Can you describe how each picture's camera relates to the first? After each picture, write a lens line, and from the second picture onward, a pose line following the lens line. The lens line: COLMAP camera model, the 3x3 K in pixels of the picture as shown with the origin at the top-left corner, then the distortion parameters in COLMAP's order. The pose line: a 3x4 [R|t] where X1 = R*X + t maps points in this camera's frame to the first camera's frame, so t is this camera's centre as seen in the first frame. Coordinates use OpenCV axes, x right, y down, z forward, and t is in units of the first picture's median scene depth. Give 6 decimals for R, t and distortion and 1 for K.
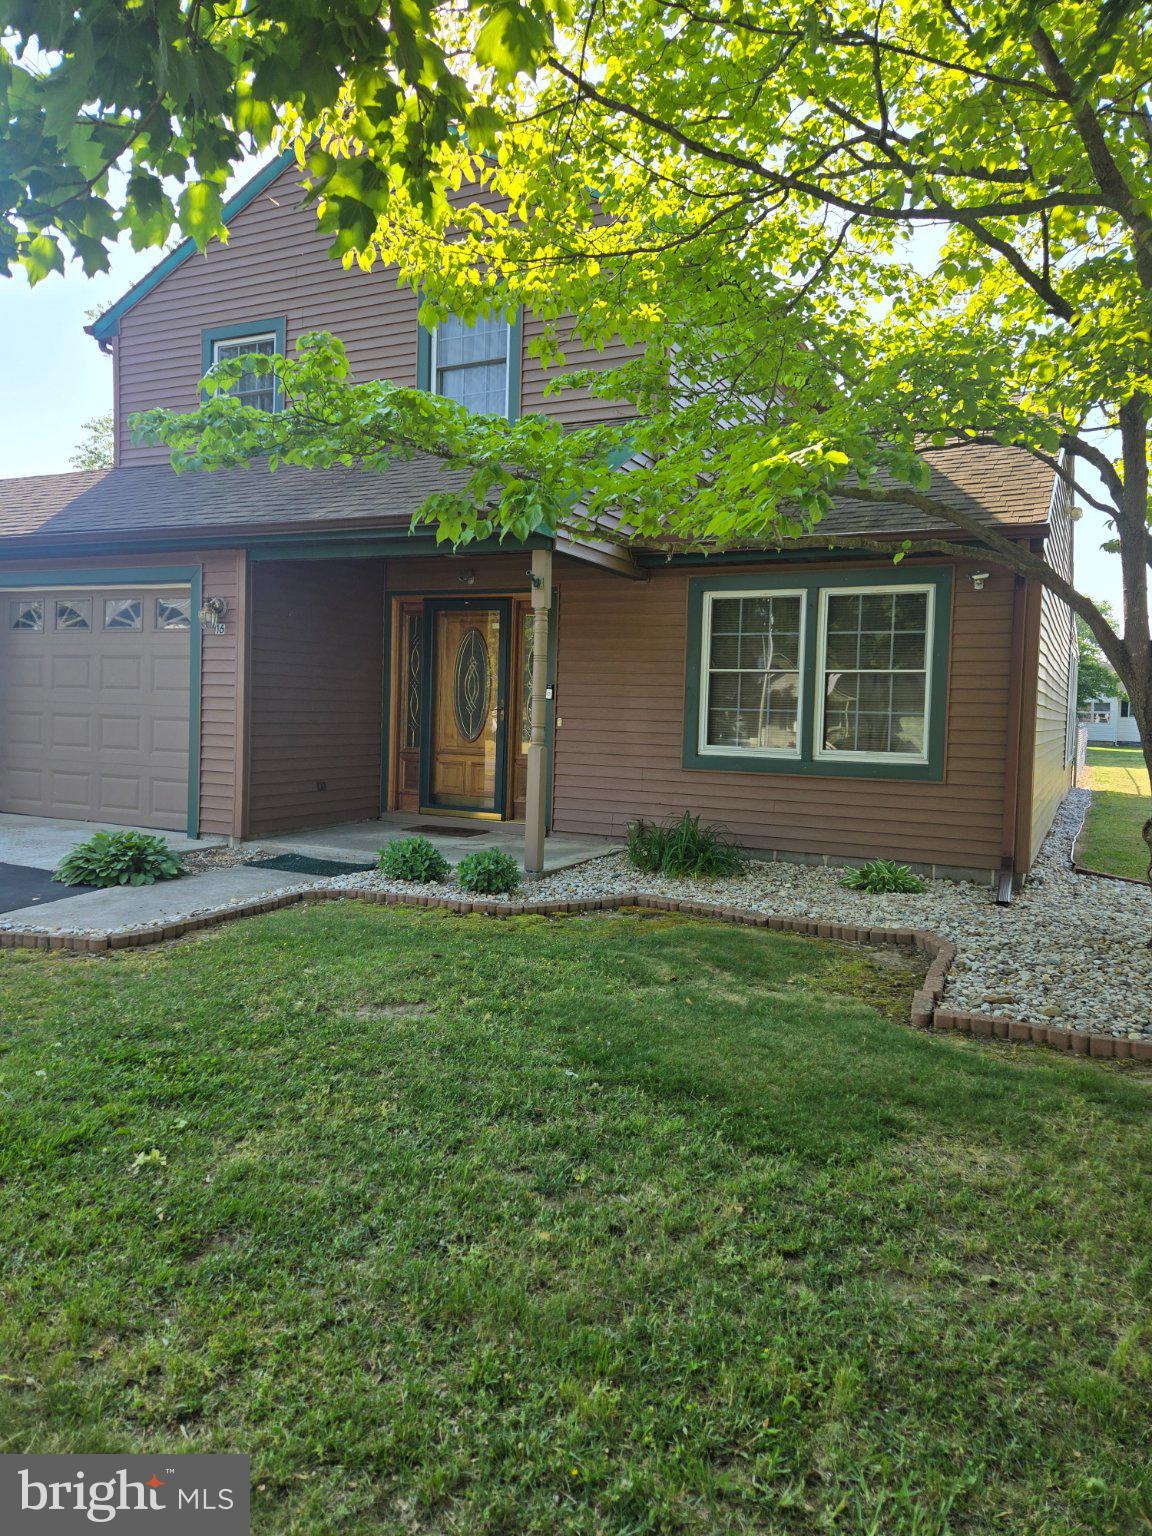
lens RADIAL K [[1035.8, 0, 583.5], [0, 1035.8, 762.3], [0, 0, 1]] dist [0.069678, -0.054510]
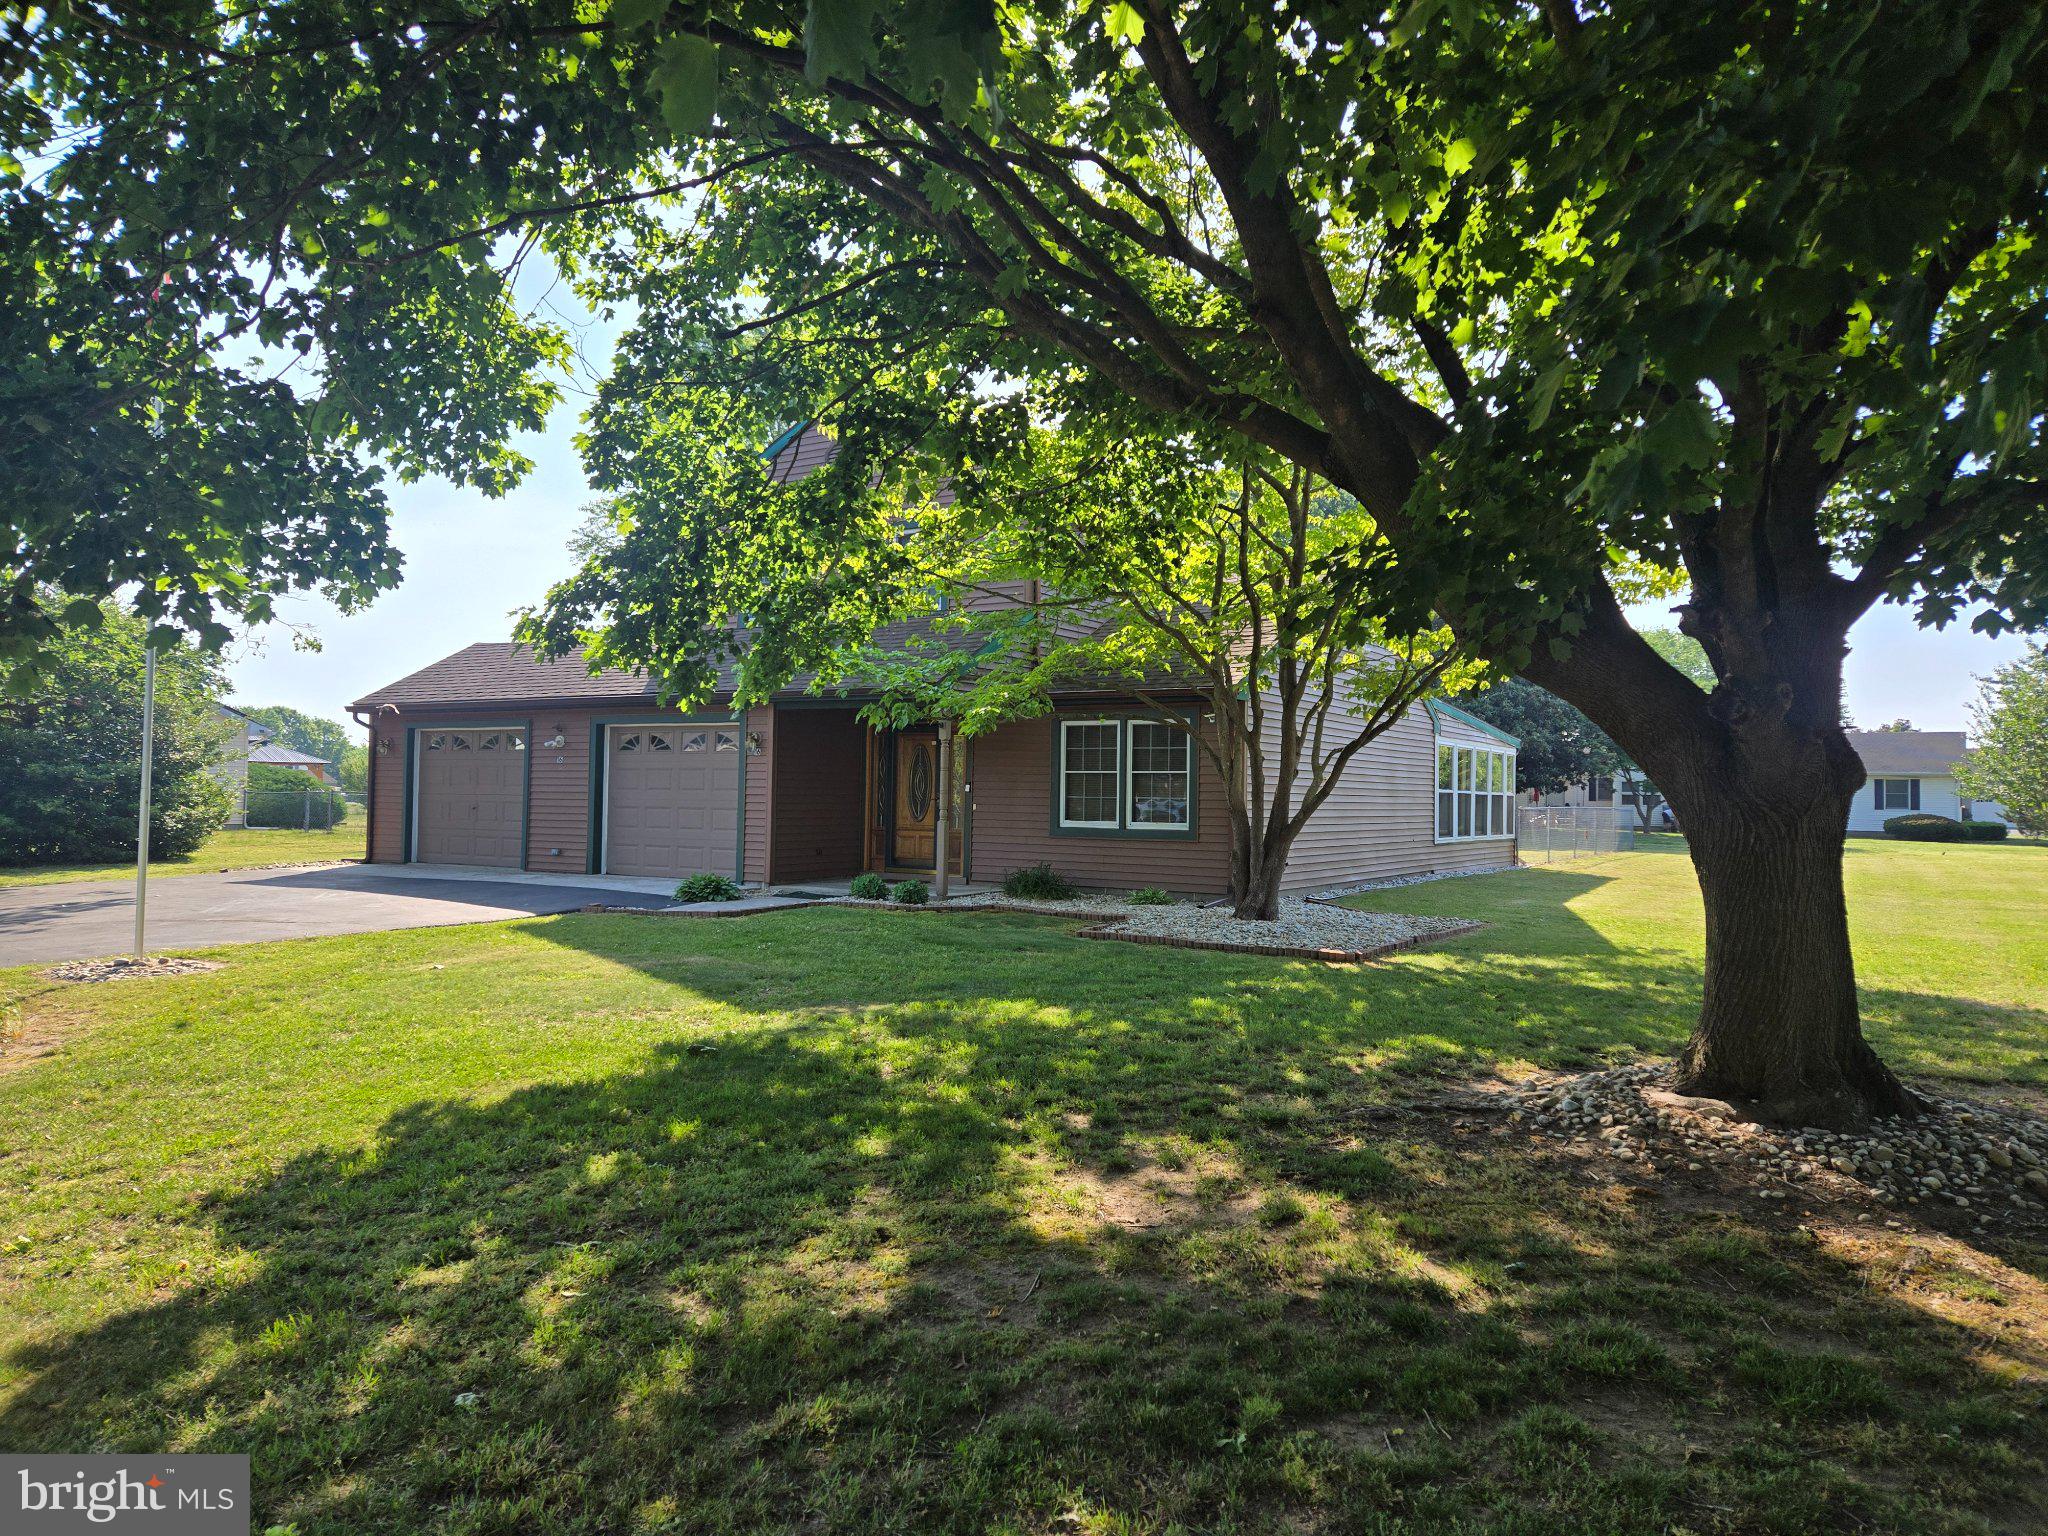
lens RADIAL K [[1381.0, 0, 1030.3], [0, 1381.0, 755.4], [0, 0, 1]] dist [0.069678, -0.054510]
pose [[0.994929, -0.017970, -0.098961, 0.272960], [0.009772, 0.996525, -0.082715, 0.056224], [0.100104, 0.081328, 0.991648, -1.043321]]
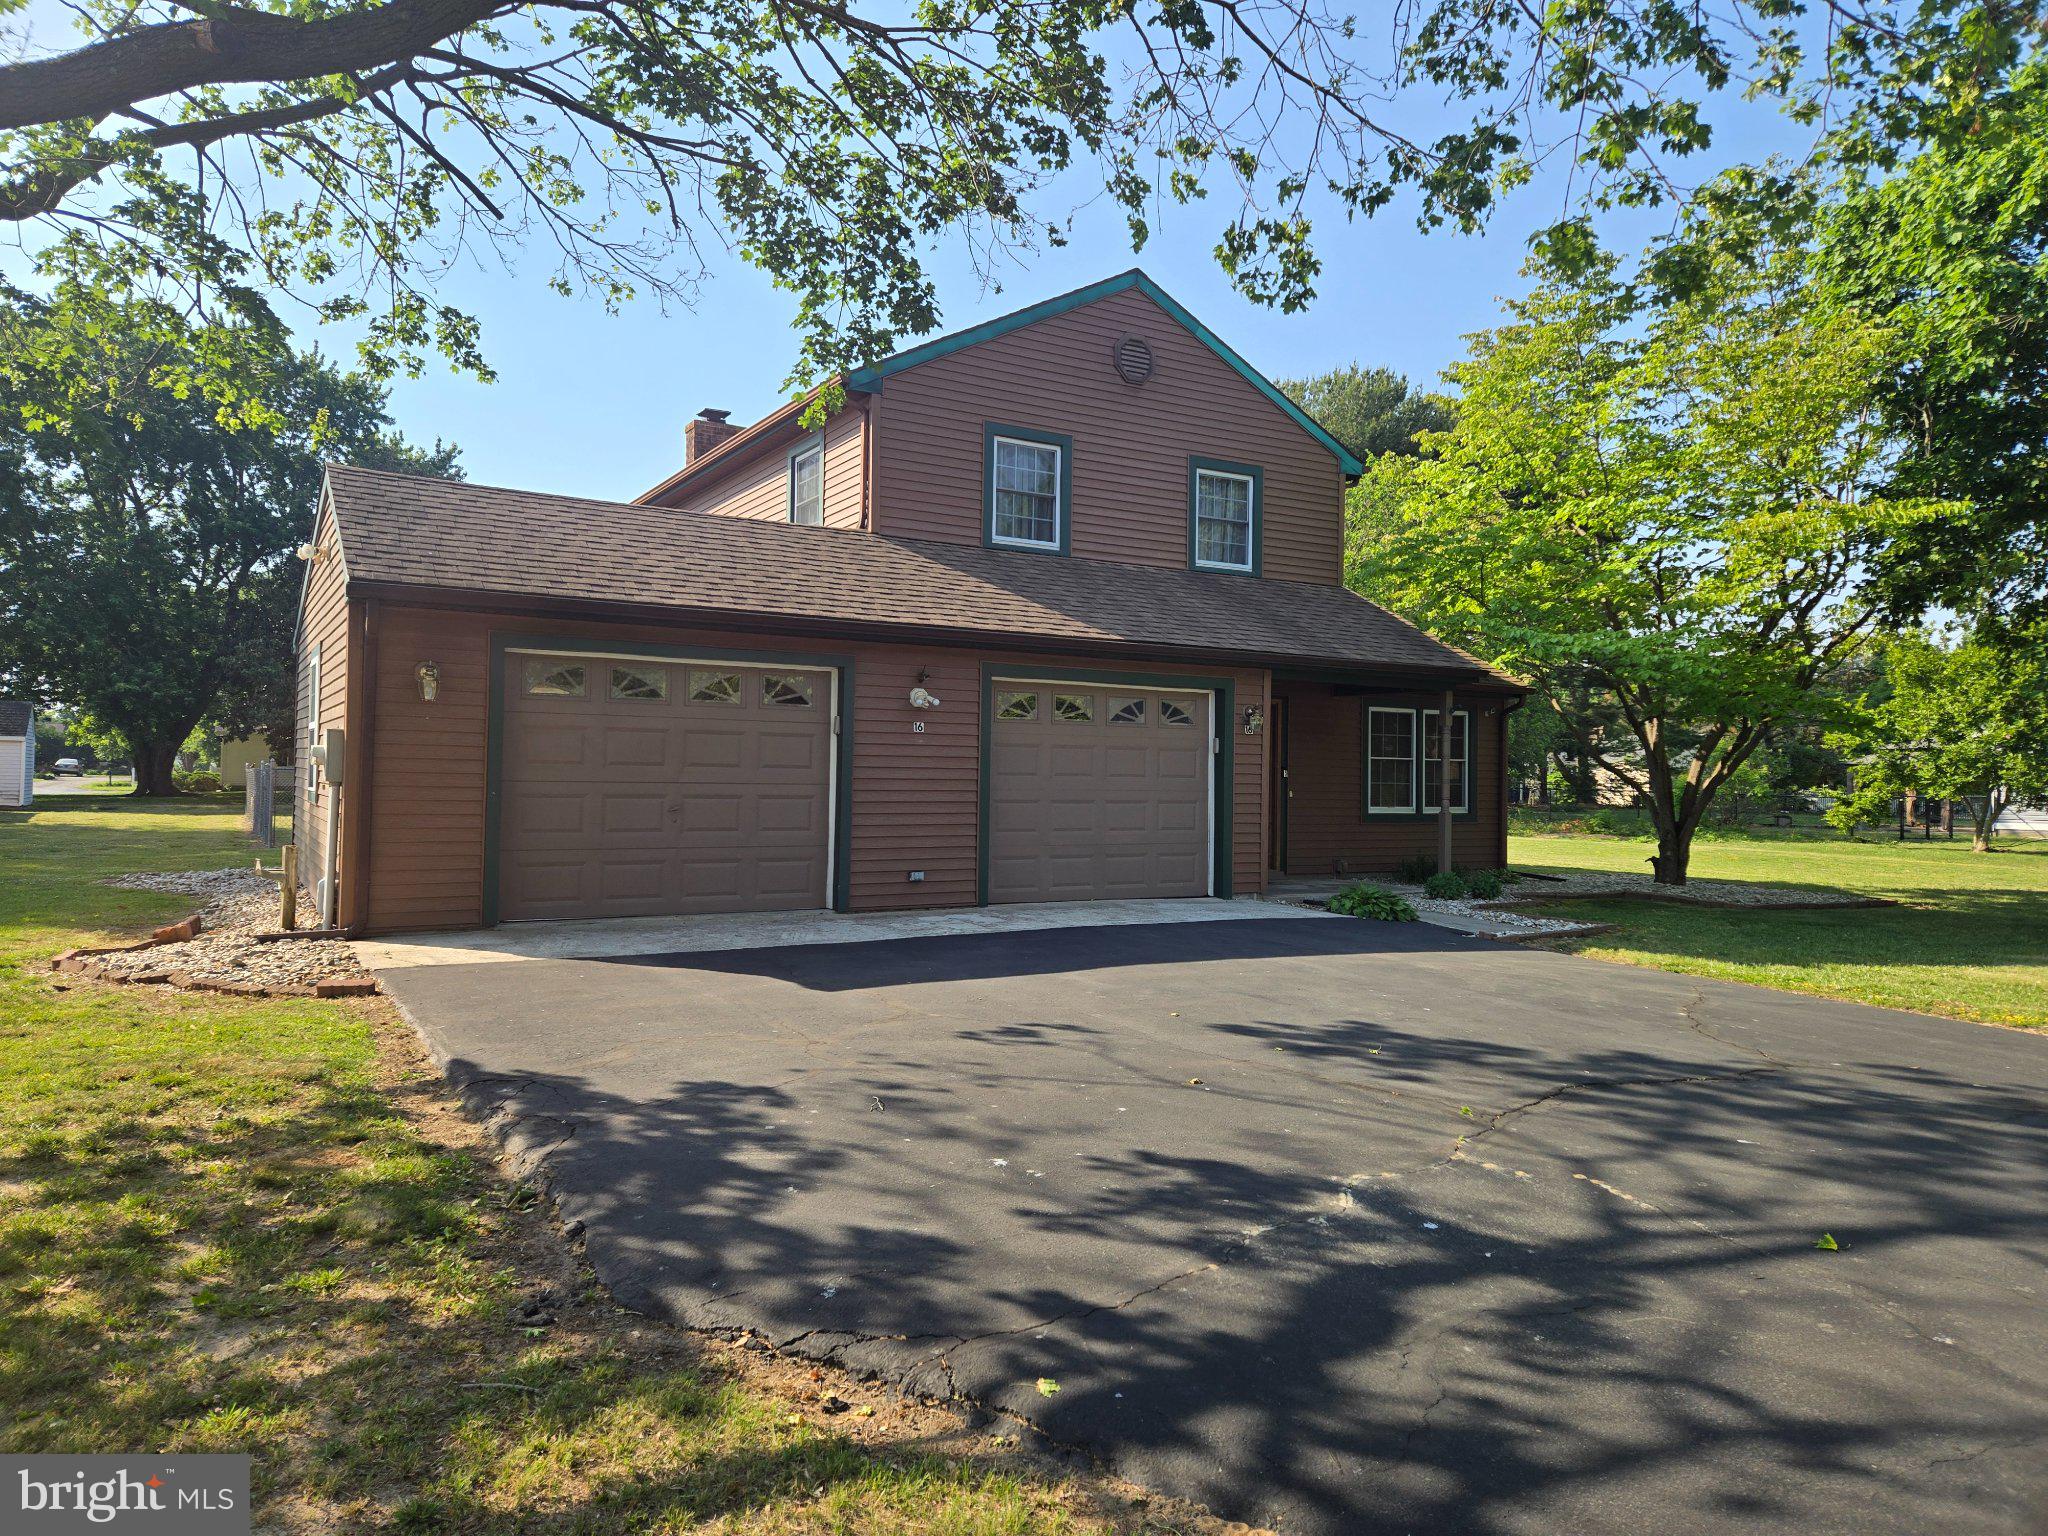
lens RADIAL K [[1381.0, 0, 1028.4], [0, 1381.0, 754.9], [0, 0, 1]] dist [0.069678, -0.054510]
pose [[0.547640, -0.006237, 0.836691, -1.873453], [0.042683, 0.998878, -0.020491, -0.072607], [-0.835625, 0.046935, 0.547292, 0.301116]]
